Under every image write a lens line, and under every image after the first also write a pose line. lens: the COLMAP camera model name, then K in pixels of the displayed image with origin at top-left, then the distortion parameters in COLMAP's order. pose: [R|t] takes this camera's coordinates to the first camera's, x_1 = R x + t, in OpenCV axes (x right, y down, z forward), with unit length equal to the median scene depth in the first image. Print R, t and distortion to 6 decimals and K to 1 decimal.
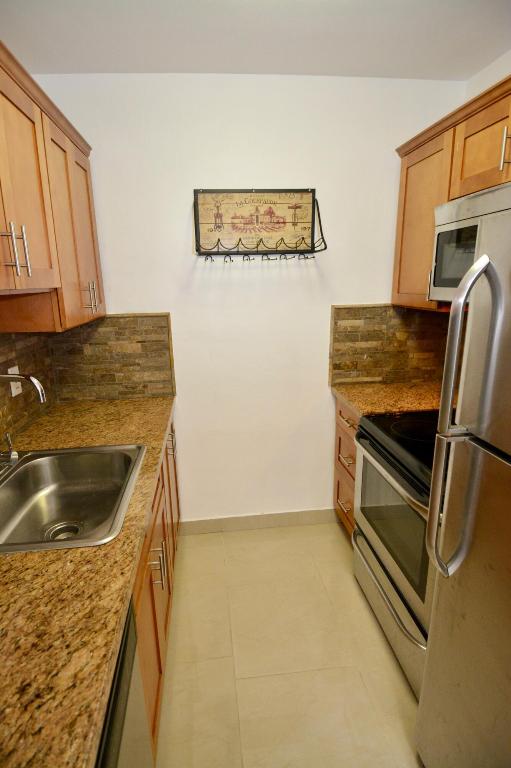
lens RADIAL K [[400.0, 0, 249.5], [0, 400.0, 386.5], [0, 0, 1]] dist [0.018916, -0.031418]
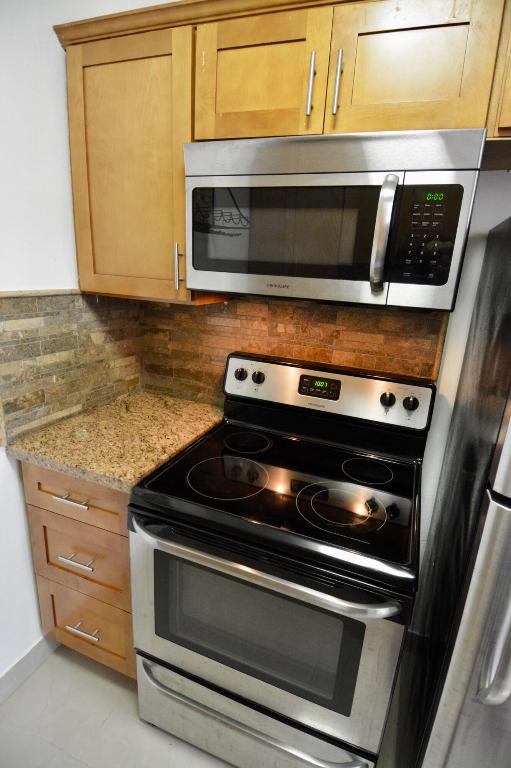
lens RADIAL K [[400.0, 0, 262.6], [0, 400.0, 381.7], [0, 0, 1]] dist [0.018916, -0.031418]
pose [[0.464995, -0.196886, 0.863143, -0.083781], [0.156551, 0.977880, 0.138721, -0.105470], [-0.871362, 0.070621, 0.485532, 0.445470]]
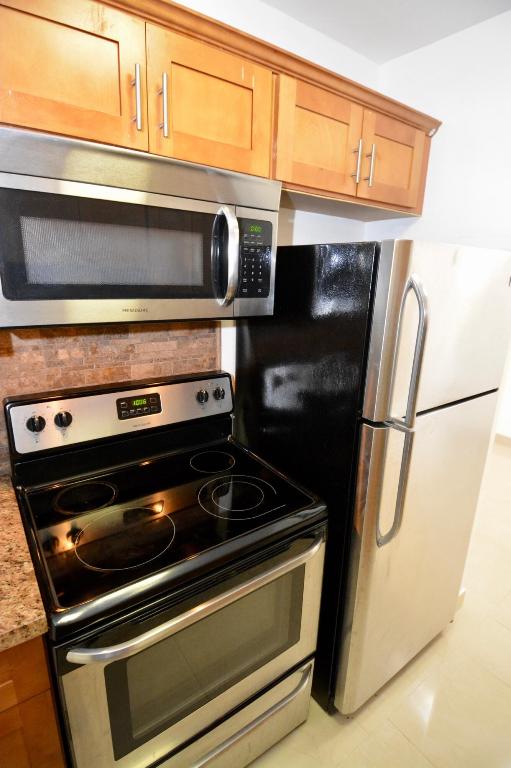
lens RADIAL K [[400.0, 0, 258.6], [0, 400.0, 384.3], [0, 0, 1]] dist [0.018916, -0.031418]
pose [[-0.490204, -0.232809, 0.839941, -0.093864], [0.200704, 0.907621, 0.368702, -0.316525], [-0.848185, 0.349319, -0.398194, 1.049914]]
